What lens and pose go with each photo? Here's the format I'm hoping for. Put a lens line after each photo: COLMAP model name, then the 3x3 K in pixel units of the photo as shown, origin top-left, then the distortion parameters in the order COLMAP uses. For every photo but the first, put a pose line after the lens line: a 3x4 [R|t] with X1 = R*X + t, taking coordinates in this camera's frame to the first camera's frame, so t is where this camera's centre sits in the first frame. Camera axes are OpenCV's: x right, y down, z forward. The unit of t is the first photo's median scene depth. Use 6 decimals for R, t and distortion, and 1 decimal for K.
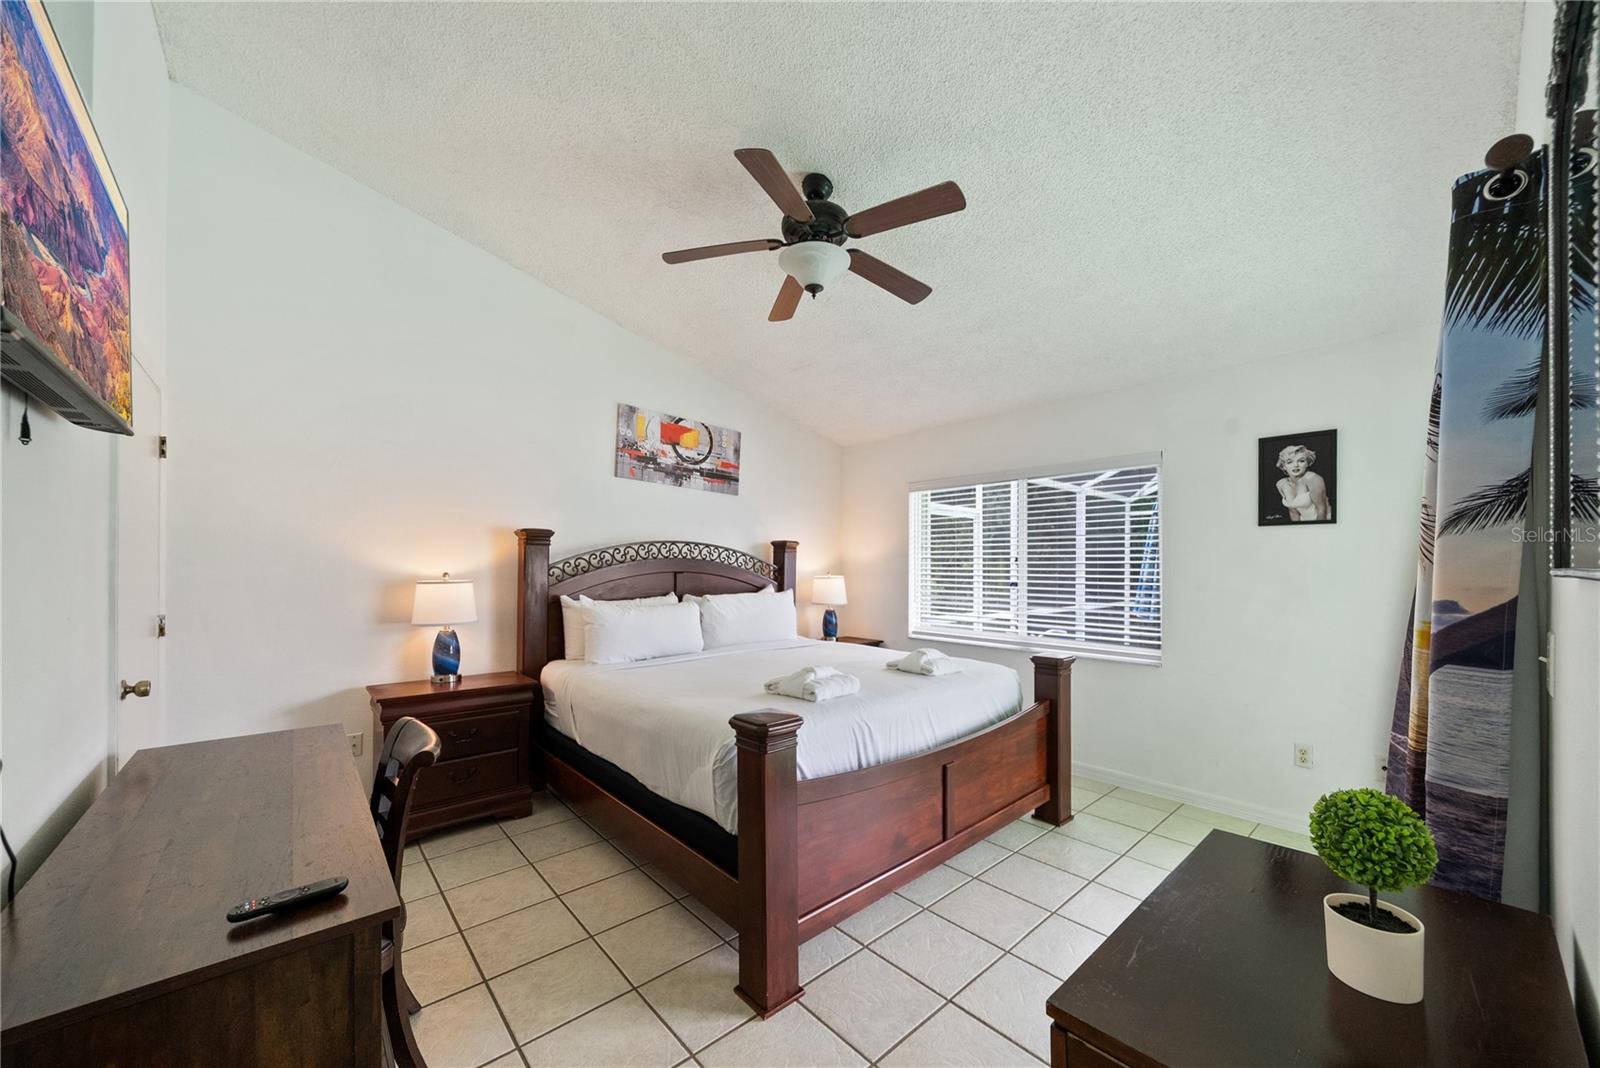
lens RADIAL K [[588.1, 0, 808.4], [0, 588.1, 599.5], [0, 0, 1]] dist [-0.008279, 0.000117]
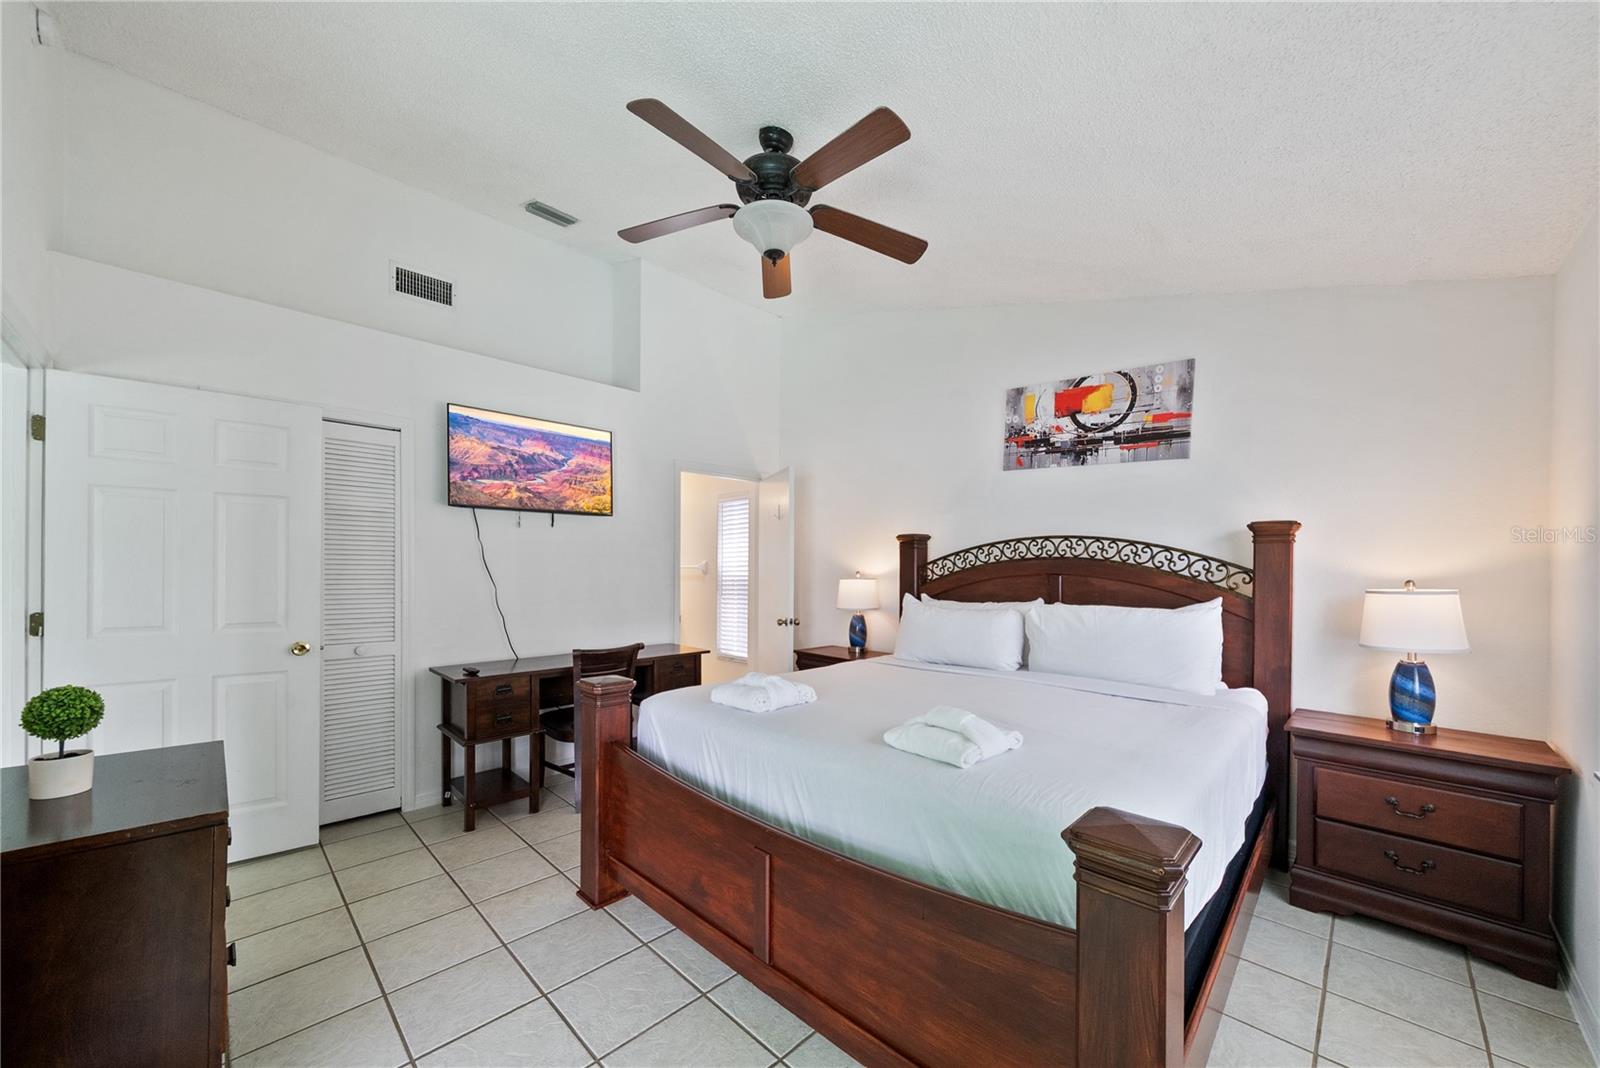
lens RADIAL K [[588.1, 0, 780.7], [0, 588.1, 586.5], [0, 0, 1]] dist [-0.008279, 0.000117]
pose [[0.036134, 0.031375, -0.998854, 0.548165], [-0.062911, 0.997596, 0.029060, -0.029587], [0.997365, 0.061789, 0.038021, 0.583004]]
